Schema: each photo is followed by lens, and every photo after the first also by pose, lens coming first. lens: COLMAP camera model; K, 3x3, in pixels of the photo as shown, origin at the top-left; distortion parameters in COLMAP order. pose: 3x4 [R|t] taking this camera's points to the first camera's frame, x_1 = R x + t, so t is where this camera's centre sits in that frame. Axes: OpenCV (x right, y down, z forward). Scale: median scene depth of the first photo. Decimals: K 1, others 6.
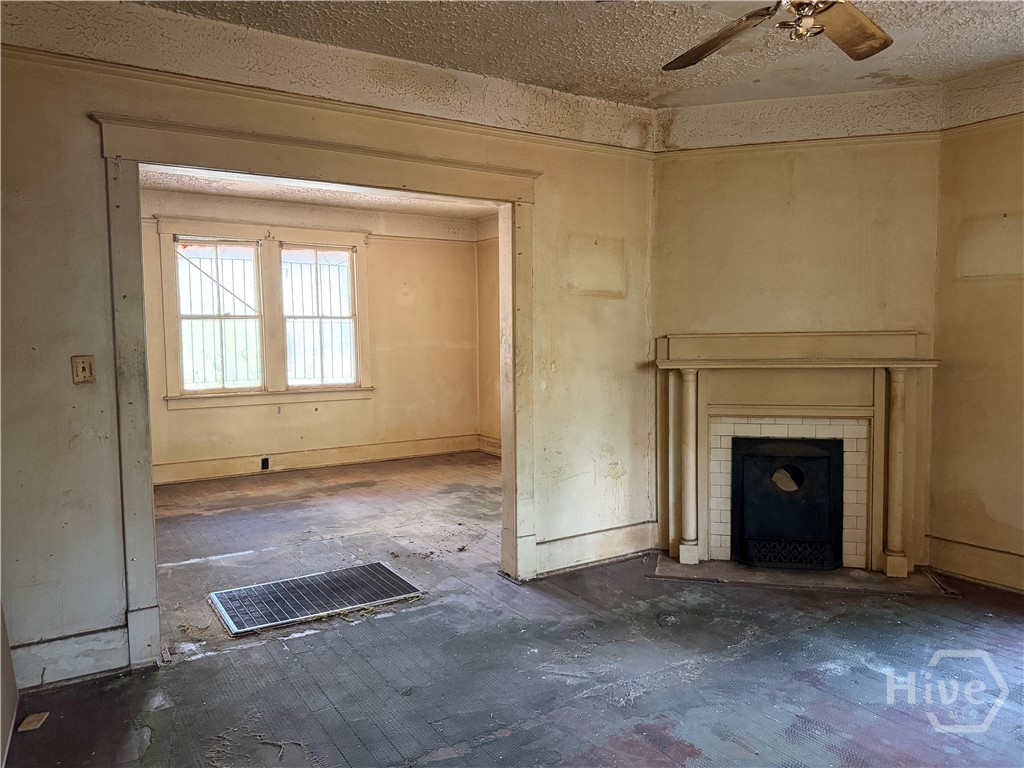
lens RADIAL K [[733.9, 0, 512.0], [0, 733.9, 384.0], [0, 0, 1]] dist [0.002815, 0.000437]
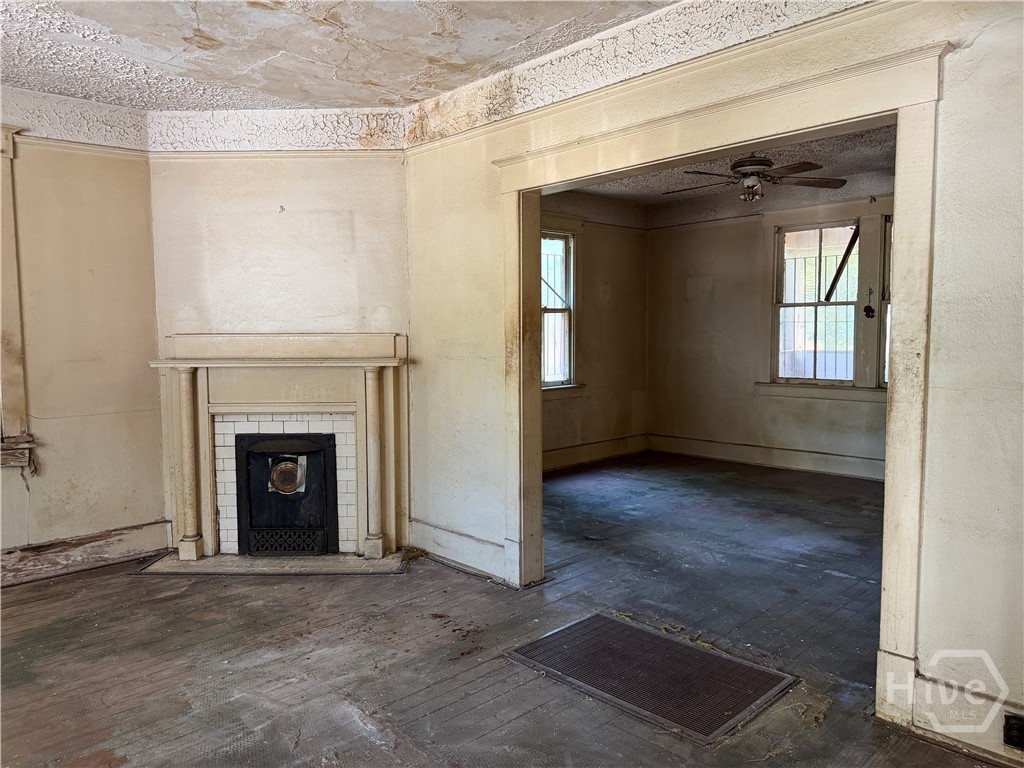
lens RADIAL K [[715.6, 0, 512.0], [0, 715.6, 384.0], [0, 0, 1]] dist [0.085471, -0.000825]
pose [[-0.210516, -0.059866, 0.975756, -0.916608], [0.077804, 0.993931, 0.077767, -0.075771], [-0.974489, 0.092289, -0.204580, 1.206137]]
